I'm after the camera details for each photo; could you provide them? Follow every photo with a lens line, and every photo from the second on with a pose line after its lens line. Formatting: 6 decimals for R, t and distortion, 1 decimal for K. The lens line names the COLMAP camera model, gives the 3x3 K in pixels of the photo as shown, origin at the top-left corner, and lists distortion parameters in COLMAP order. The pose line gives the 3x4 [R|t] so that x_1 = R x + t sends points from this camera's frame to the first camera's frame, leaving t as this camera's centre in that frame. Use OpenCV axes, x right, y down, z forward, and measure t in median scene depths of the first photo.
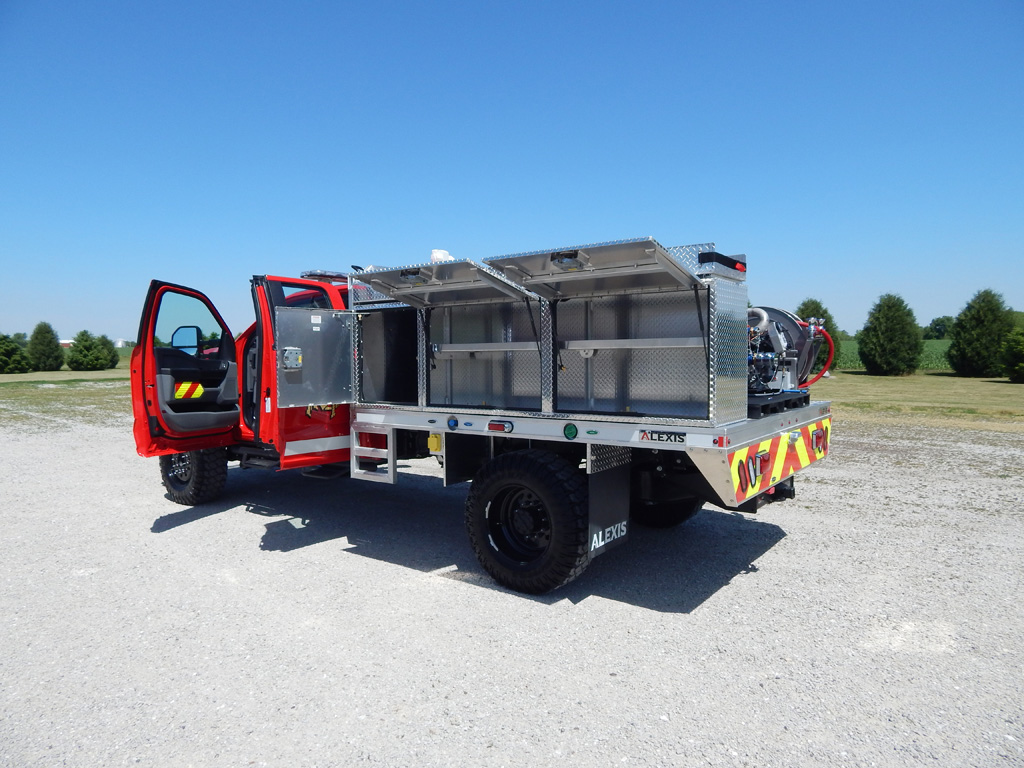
lens RADIAL K [[671.8, 0, 512.0], [0, 671.8, 384.0], [0, 0, 1]] dist [0.001241, -0.003427]
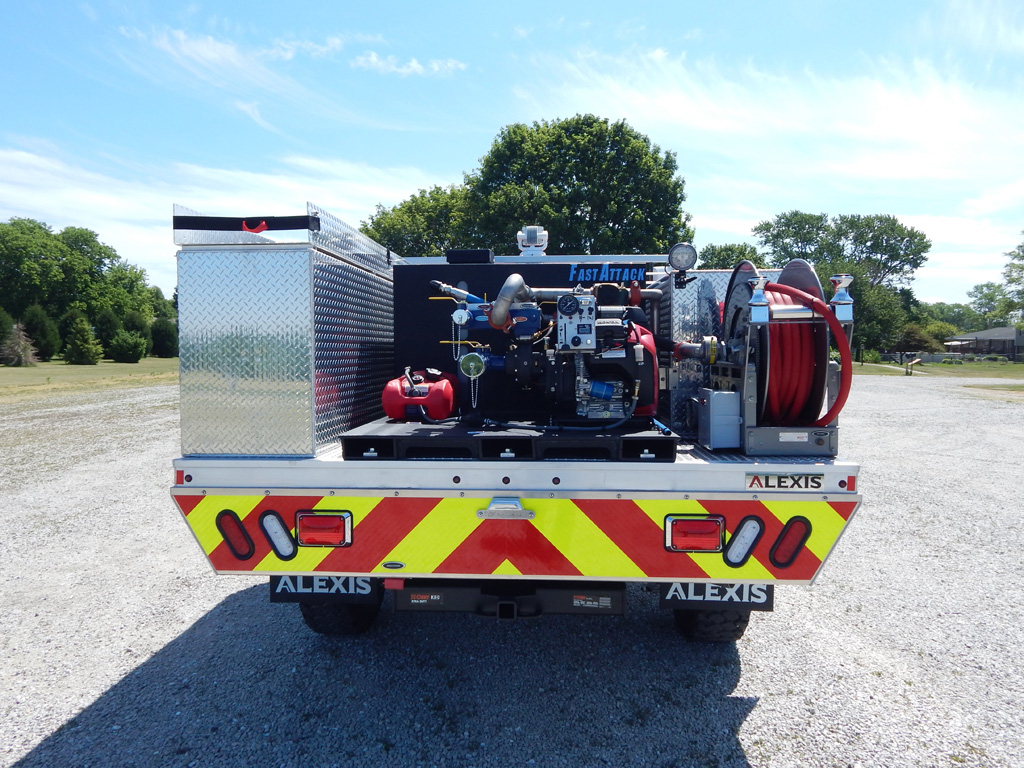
lens RADIAL K [[717.4, 0, 513.5], [0, 717.4, 381.4], [0, 0, 1]] dist [-0.002532, -0.002309]
pose [[0.549224, 0.043866, -0.834523, 0.920381], [-0.035802, 0.998940, 0.028946, -0.041667], [0.834908, 0.013980, 0.550212, 0.697265]]
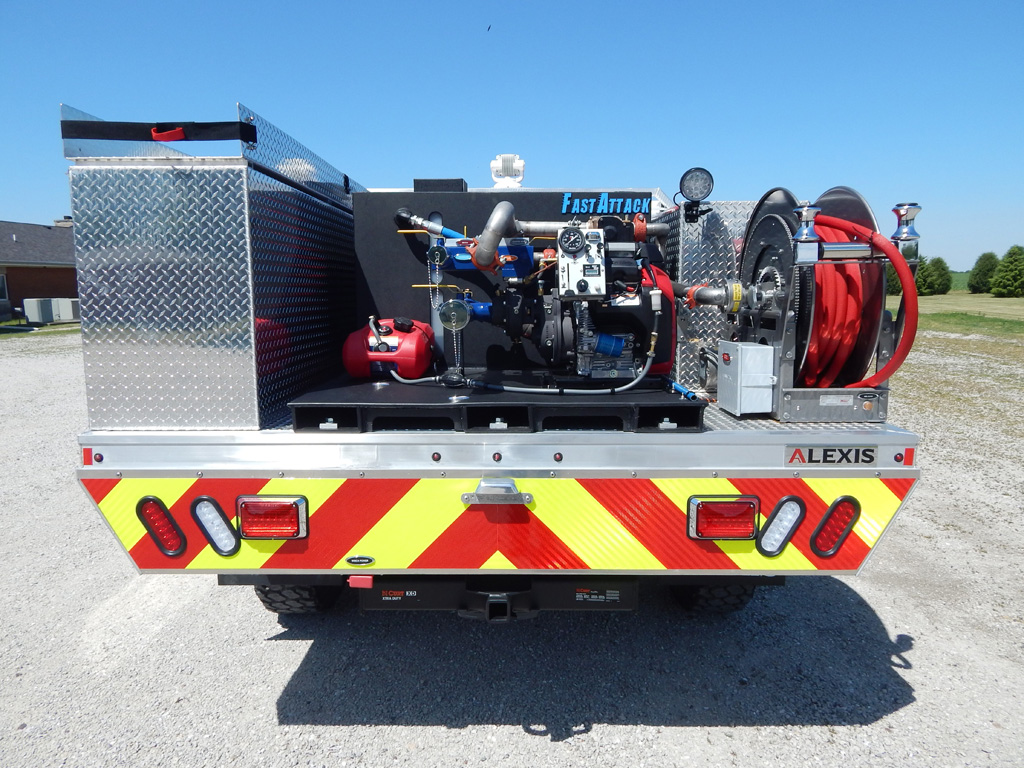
lens RADIAL K [[696.6, 0, 512.0], [0, 696.6, 384.0], [0, 0, 1]] dist [0.003135, -0.001778]
pose [[0.592895, 0.114898, -0.797041, 0.801329], [-0.035440, 0.992533, 0.116717, -0.047025], [0.804500, -0.040954, 0.592539, 0.750687]]
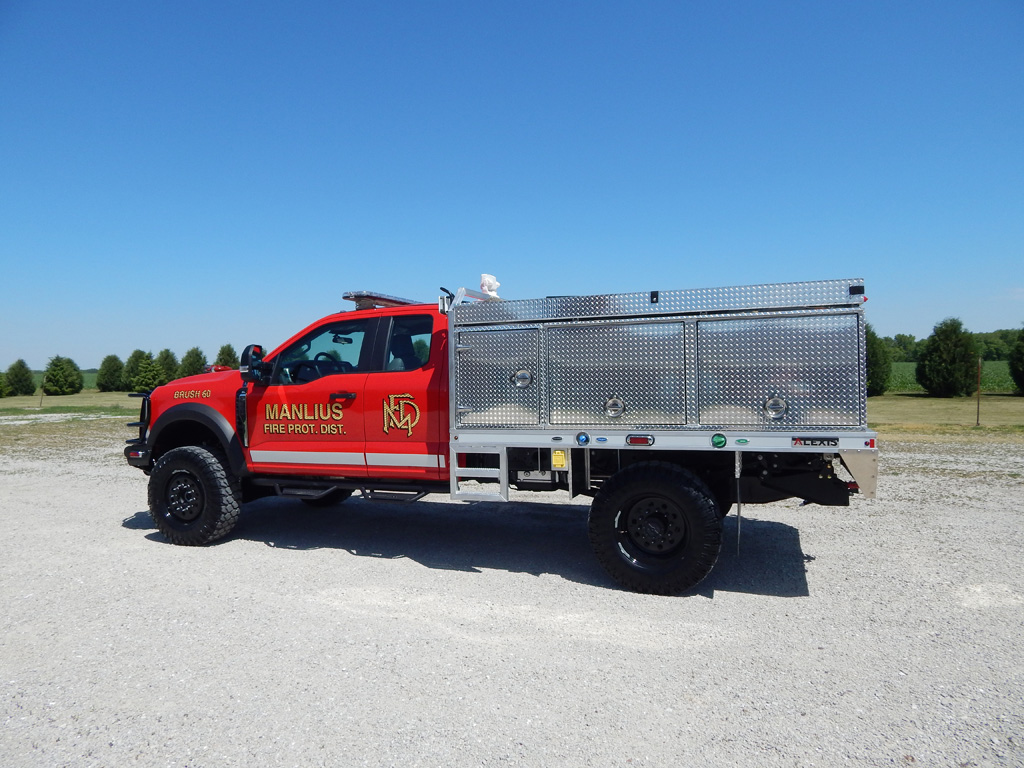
lens RADIAL K [[671.8, 0, 512.0], [0, 671.8, 384.0], [0, 0, 1]] dist [0.001241, -0.003427]
pose [[0.962744, -0.010744, 0.270203, -0.502334], [0.021286, 0.999121, -0.036113, 0.007798], [-0.269577, 0.040519, 0.962126, 0.012628]]
